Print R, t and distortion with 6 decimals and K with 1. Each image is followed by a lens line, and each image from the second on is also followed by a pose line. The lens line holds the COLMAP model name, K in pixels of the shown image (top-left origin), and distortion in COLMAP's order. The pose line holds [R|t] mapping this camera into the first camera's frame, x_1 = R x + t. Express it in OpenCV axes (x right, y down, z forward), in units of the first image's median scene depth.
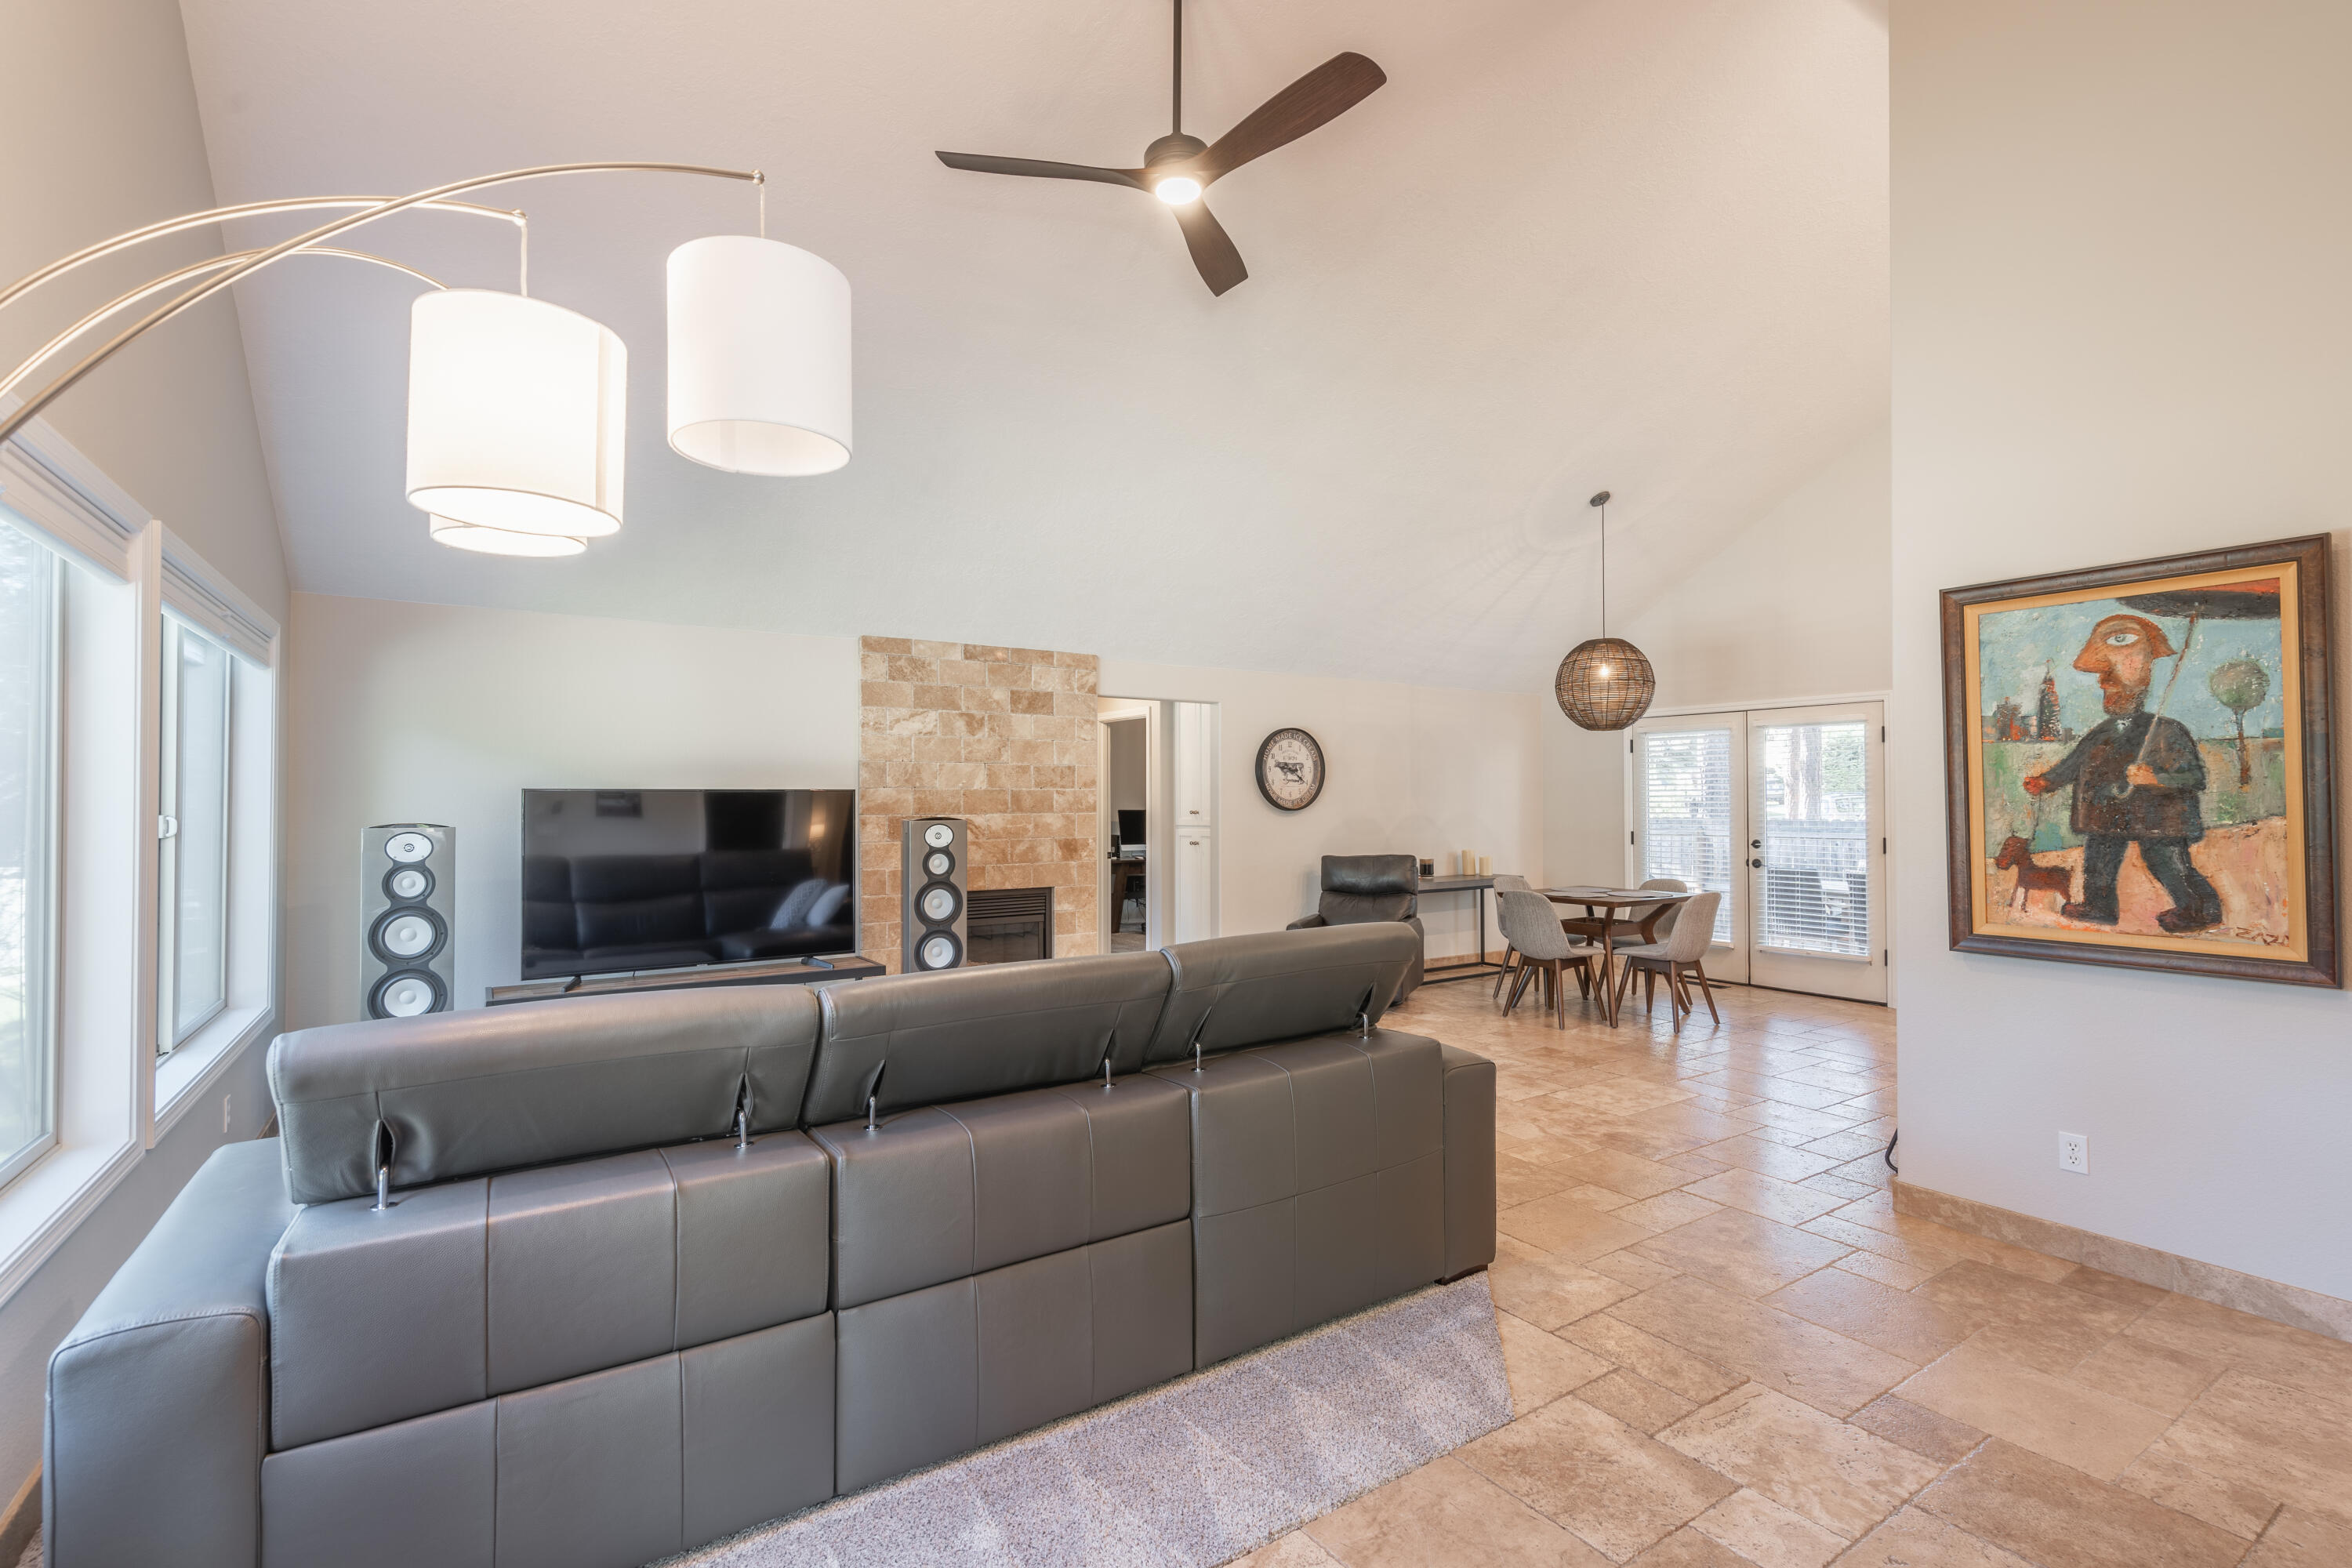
lens RADIAL K [[1058.4, 0, 1184.1], [0, 1058.4, 789.1], [0, 0, 1]] dist [-0.004823, 0.001700]
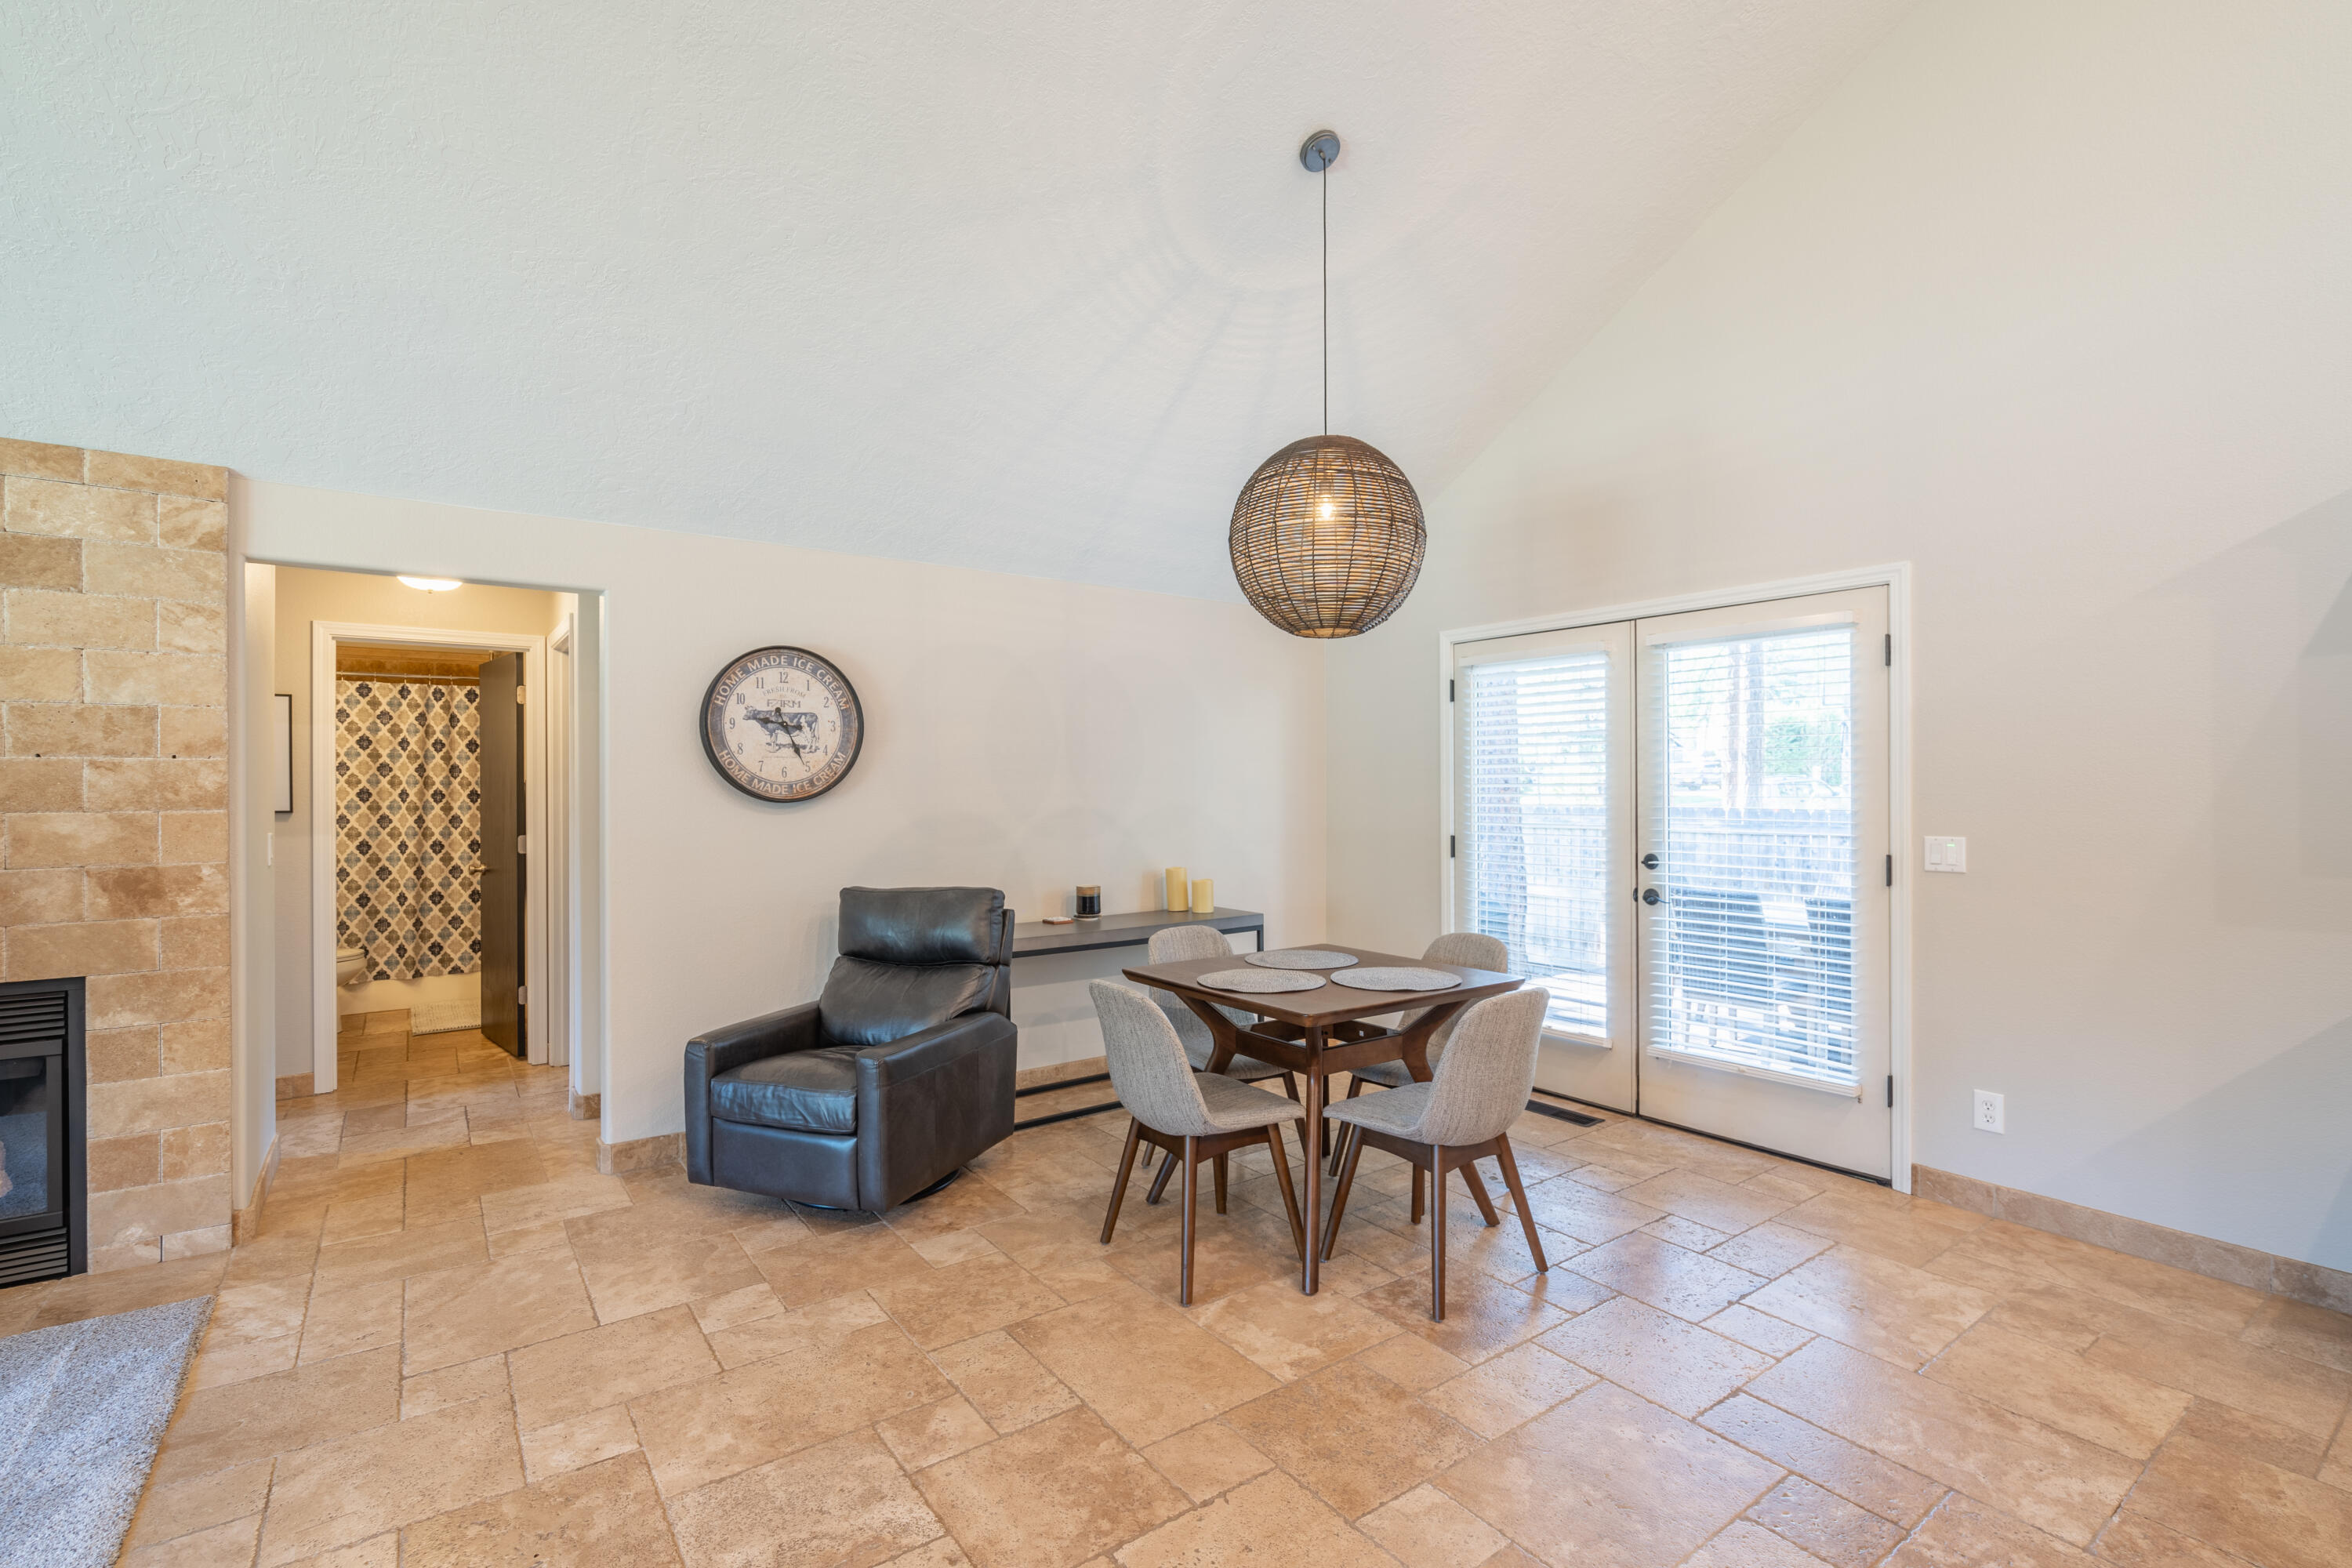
lens RADIAL K [[1058.4, 0, 1175.7], [0, 1058.4, 789.8], [0, 0, 1]] dist [-0.004823, 0.001700]
pose [[0.999352, -0.001812, 0.035944, 0.318227], [0.001298, 0.999897, 0.014317, 0.007688], [-0.035966, -0.014261, 0.999251, 0.533366]]
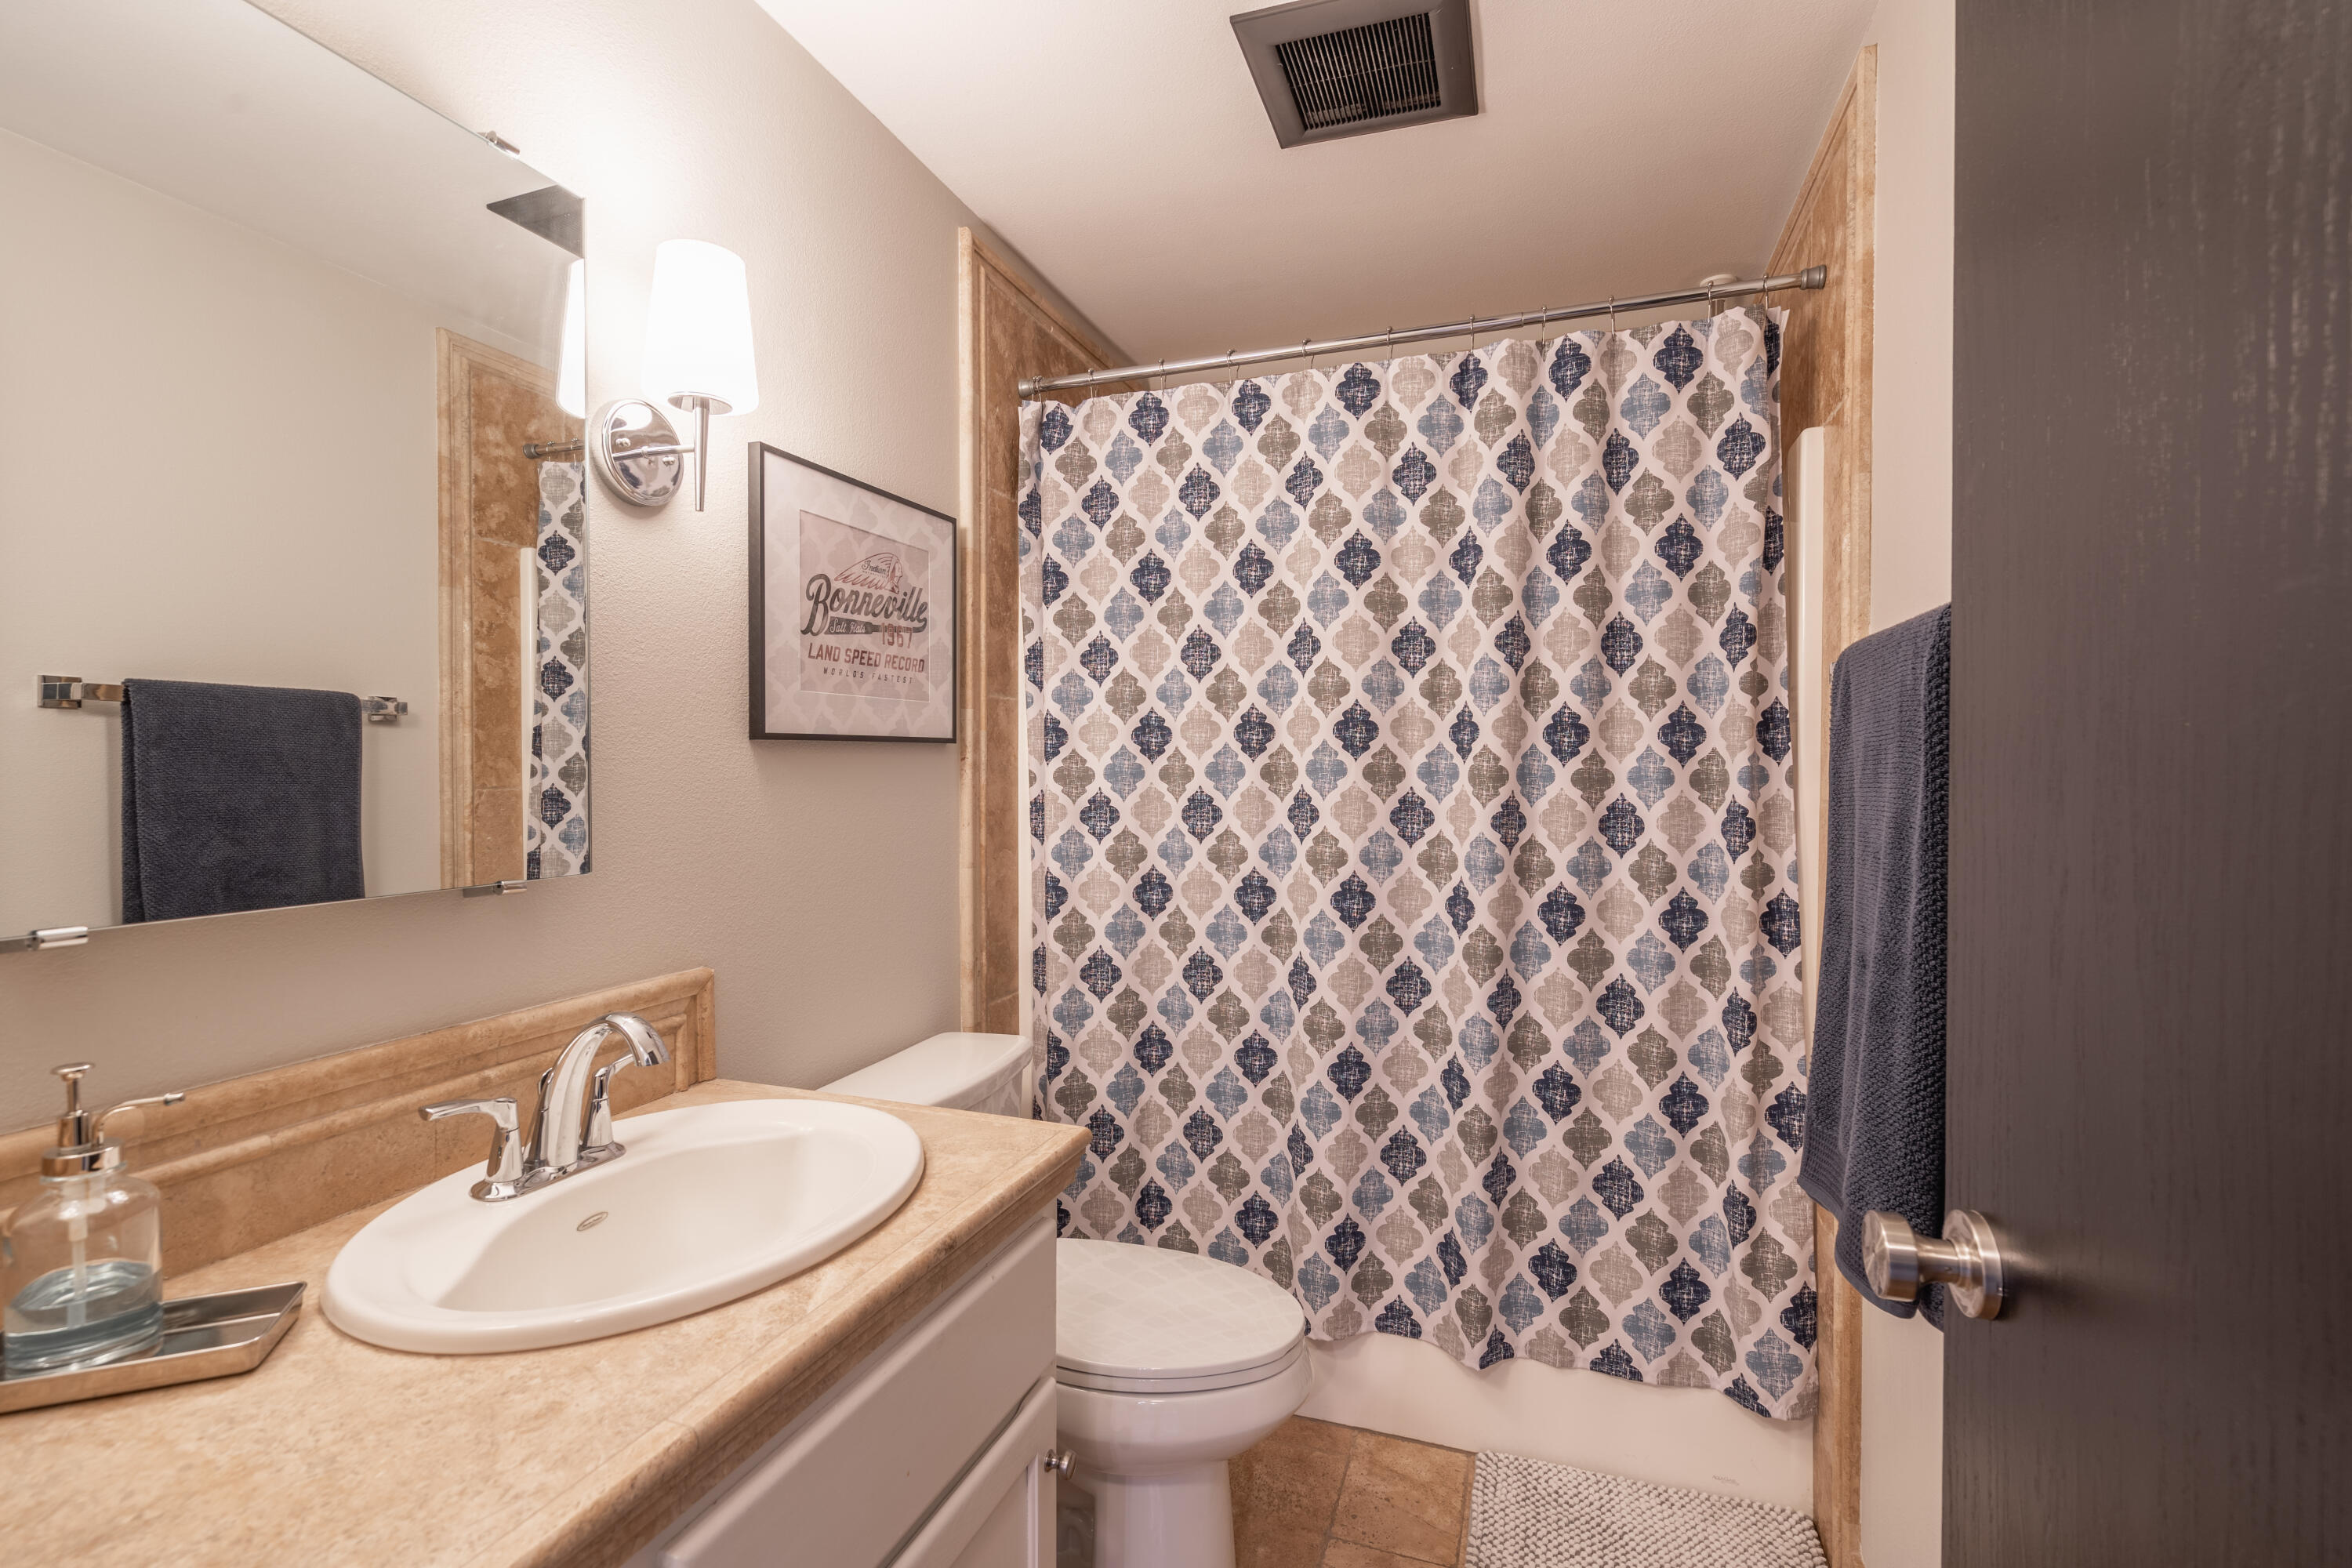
lens RADIAL K [[1058.4, 0, 1182.1], [0, 1058.4, 780.5], [0, 0, 1]] dist [-0.004823, 0.001700]
pose [[0.603927, 0.013257, -0.796929, 0.063241], [0.008478, 0.999698, 0.023054, 0.020124], [0.796994, -0.020679, 0.603633, 0.928174]]
